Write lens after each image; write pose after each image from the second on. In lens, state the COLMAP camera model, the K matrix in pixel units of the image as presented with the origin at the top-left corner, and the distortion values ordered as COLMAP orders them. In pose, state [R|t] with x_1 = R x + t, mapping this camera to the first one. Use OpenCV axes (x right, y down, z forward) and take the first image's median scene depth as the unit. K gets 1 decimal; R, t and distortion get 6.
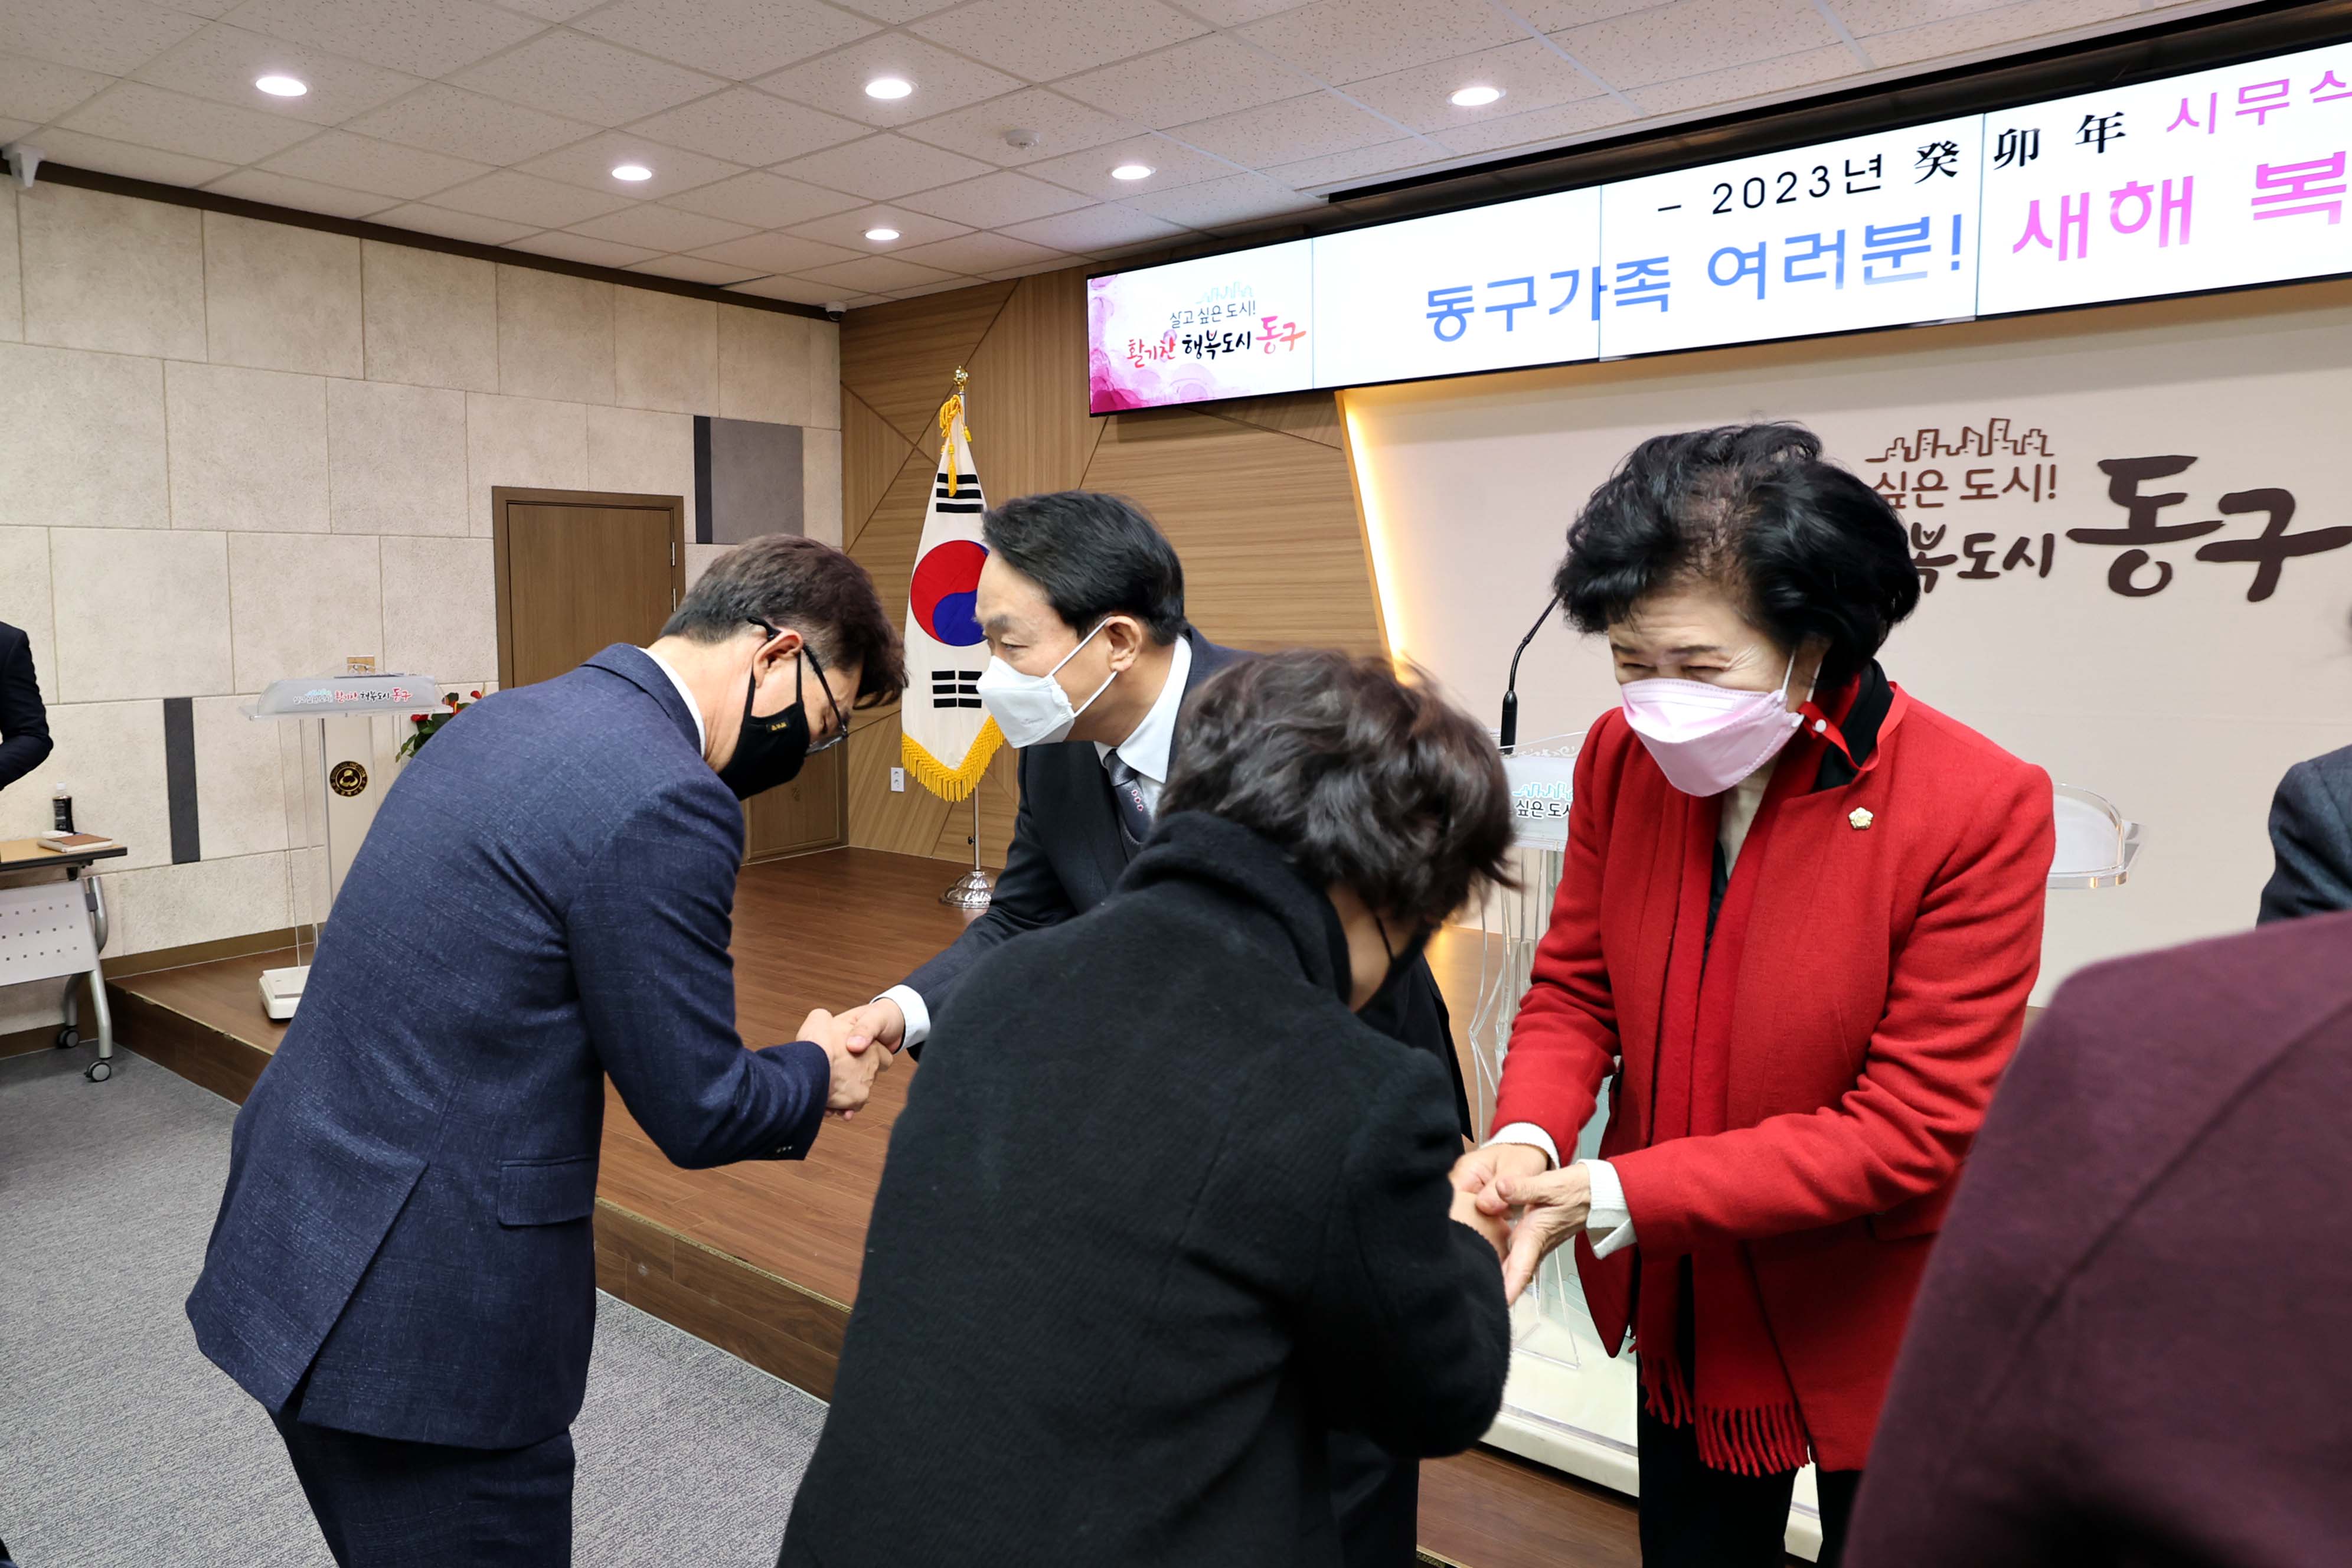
lens RADIAL K [[1452.8, 0, 1170.5], [0, 1452.8, 776.6], [0, 0, 1]] dist [-0.016597, 0.019461]
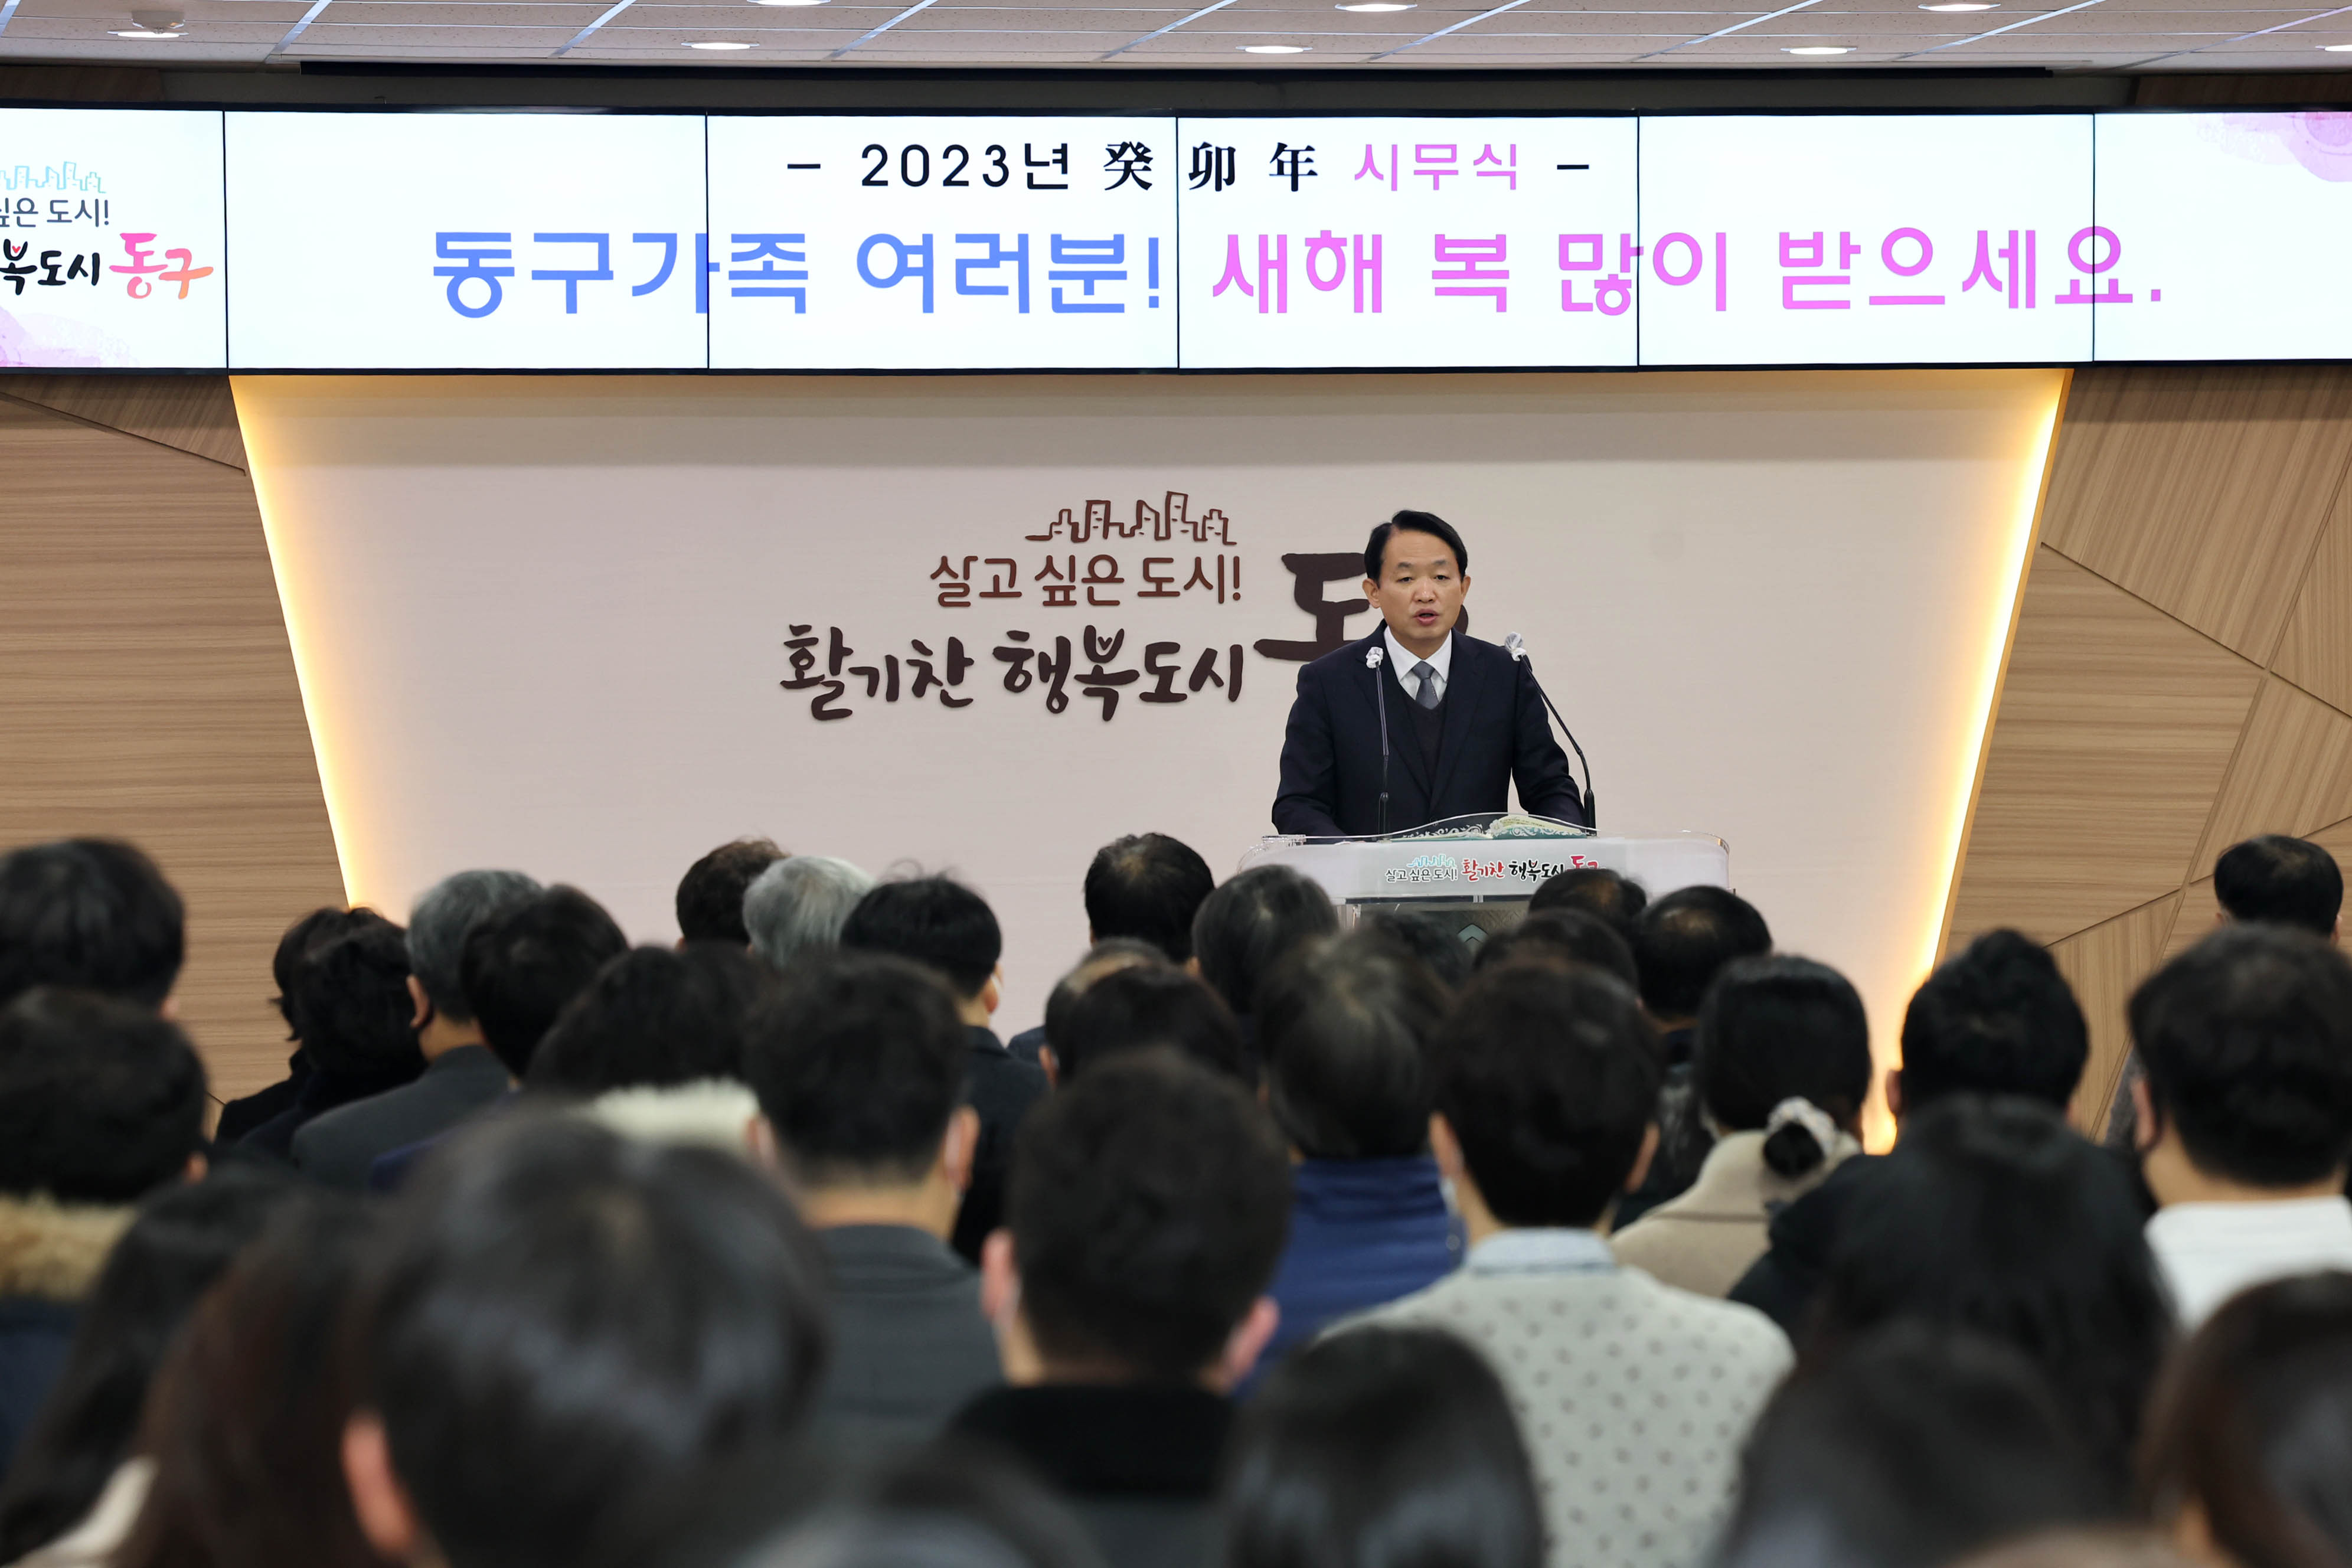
lens RADIAL K [[8698.3, 0, 1176.1], [0, 8698.3, 783.7], [0, 0, 1]] dist [-0.205409, 0.000000]
pose [[0.539210, -0.034884, 0.841449, -3.224983], [0.084201, 0.996368, -0.012651, -0.037778], [-0.837952, 0.077673, 0.540189, -1.429739]]
